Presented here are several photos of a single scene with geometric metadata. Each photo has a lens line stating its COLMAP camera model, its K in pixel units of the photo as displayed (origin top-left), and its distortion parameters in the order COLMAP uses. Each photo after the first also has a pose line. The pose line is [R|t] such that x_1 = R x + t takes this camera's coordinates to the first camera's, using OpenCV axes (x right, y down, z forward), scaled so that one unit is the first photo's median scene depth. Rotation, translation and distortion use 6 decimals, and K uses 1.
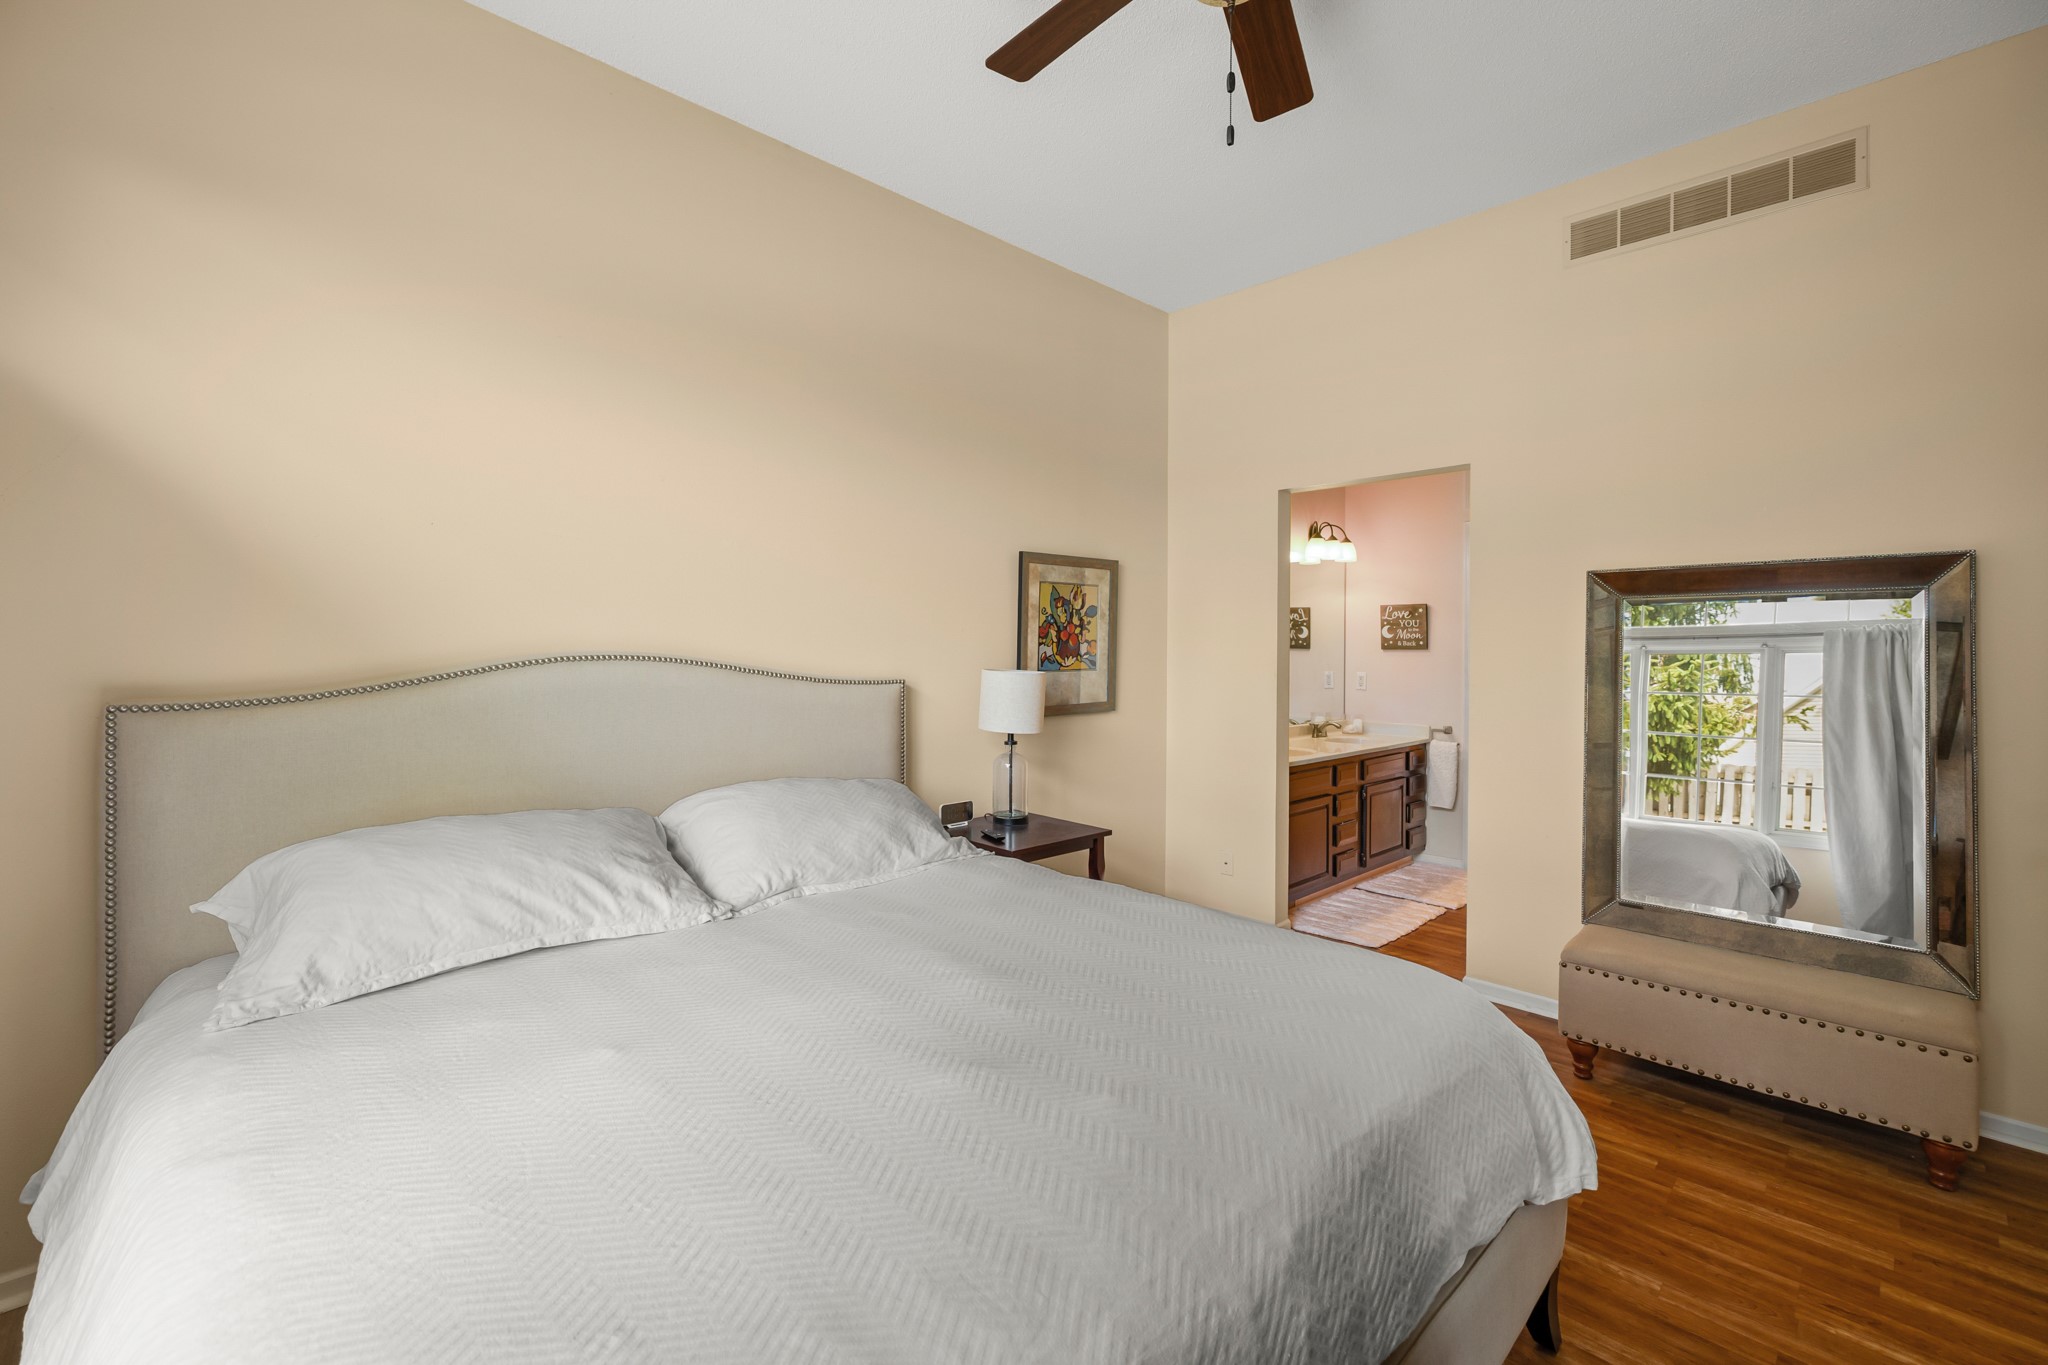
lens RADIAL K [[872.0, 0, 1012.4], [0, 872.0, 647.9], [0, 0, 1]] dist [0.002847, -0.000722]
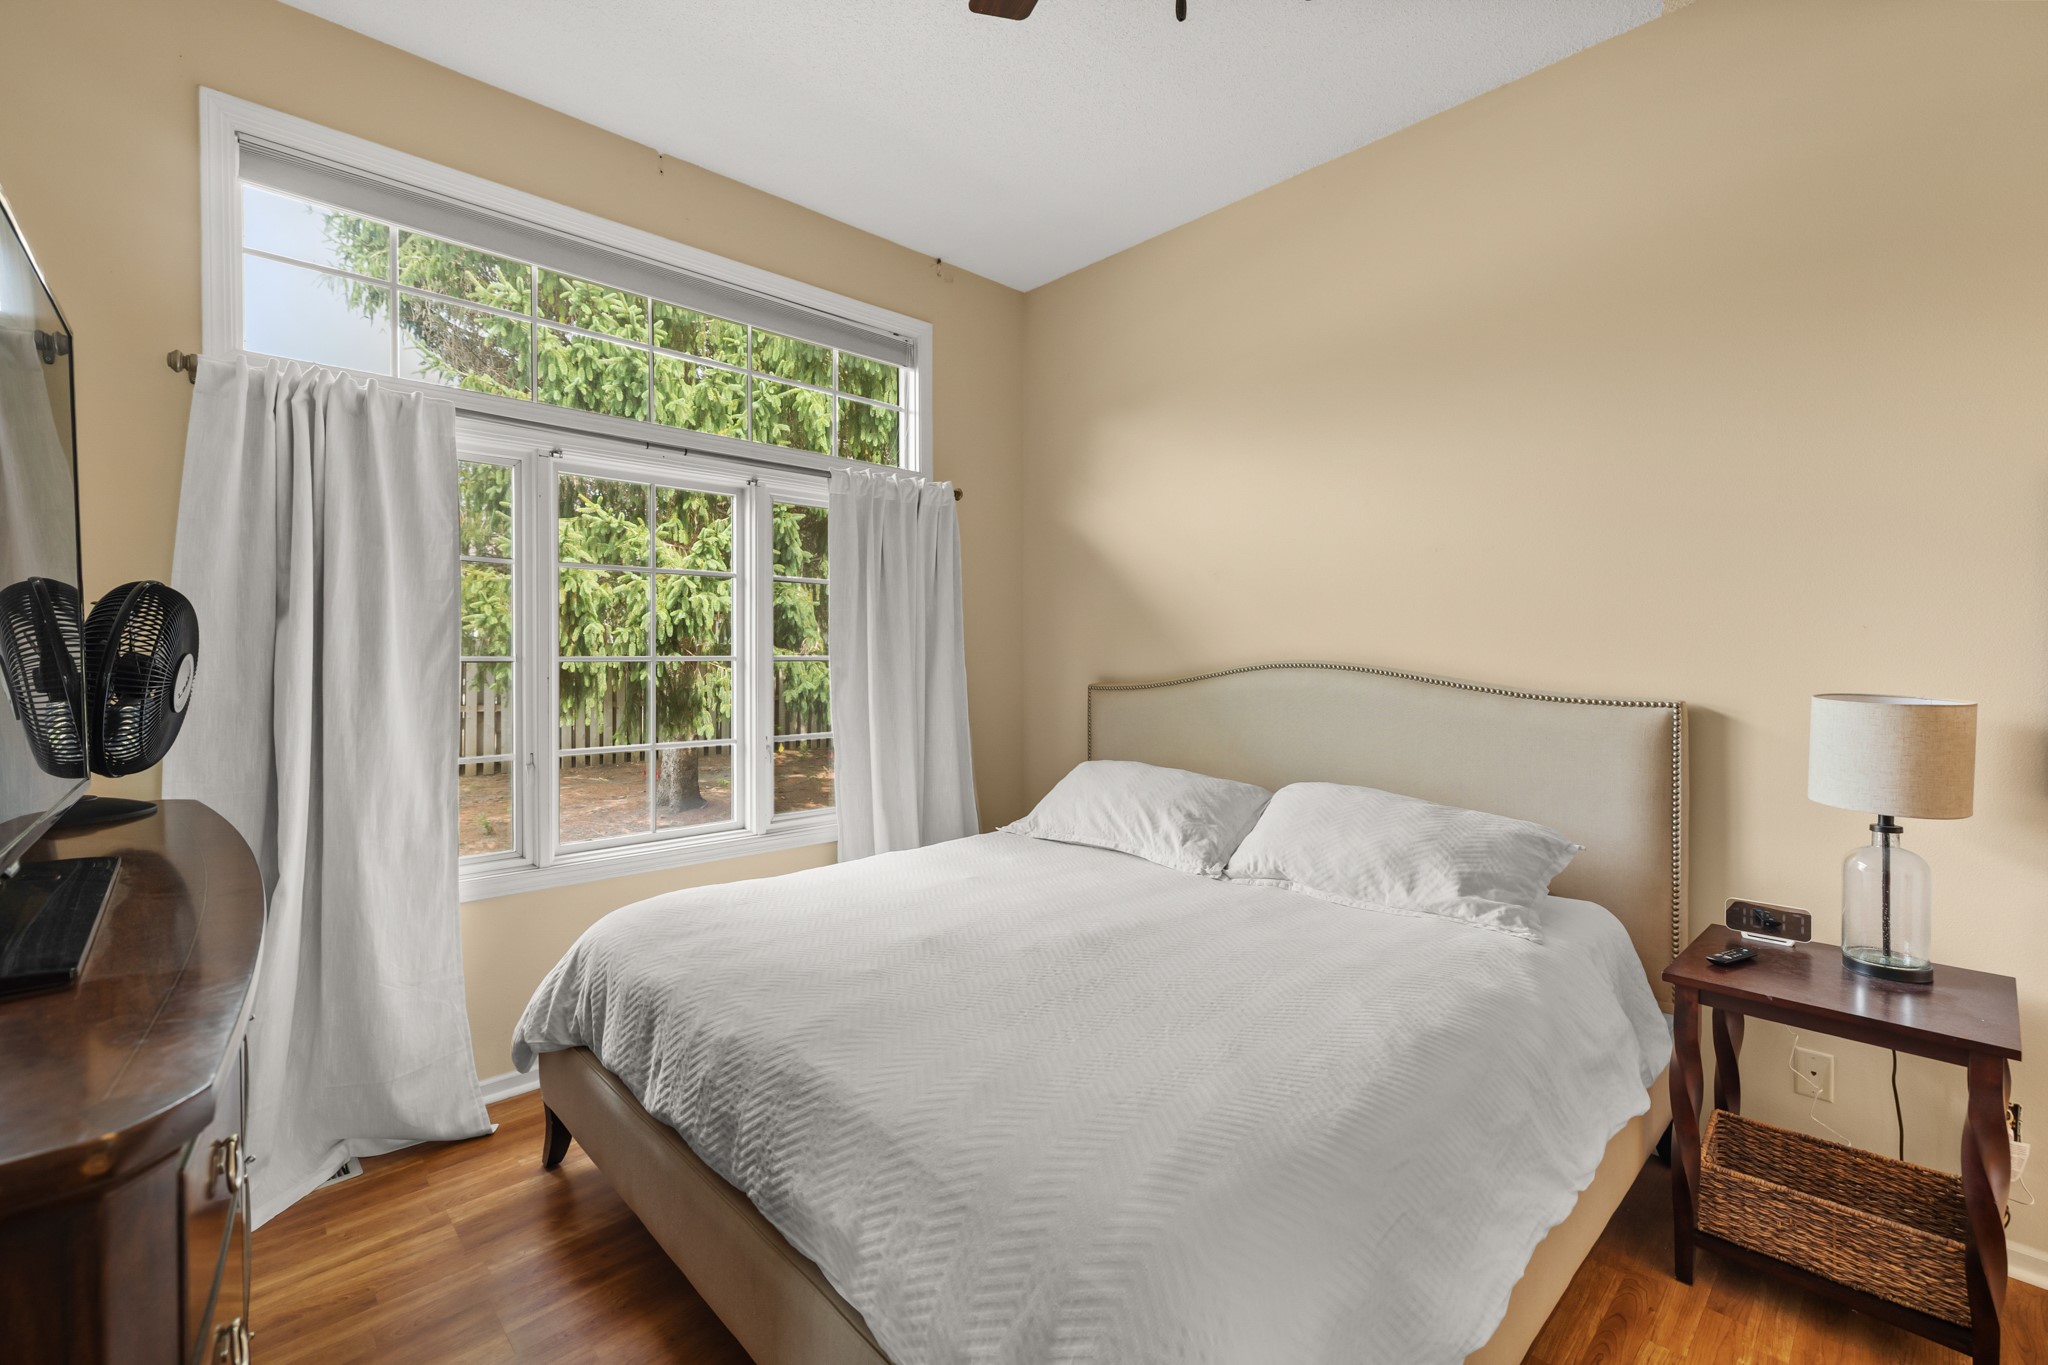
lens RADIAL K [[872.0, 0, 1020.0], [0, 872.0, 666.9], [0, 0, 1]] dist [0.002847, -0.000722]
pose [[0.002436, 0.006910, -0.999973, 0.419945], [-0.003459, 0.999970, 0.006901, 0.002946], [0.999991, 0.003442, 0.002460, 0.340530]]
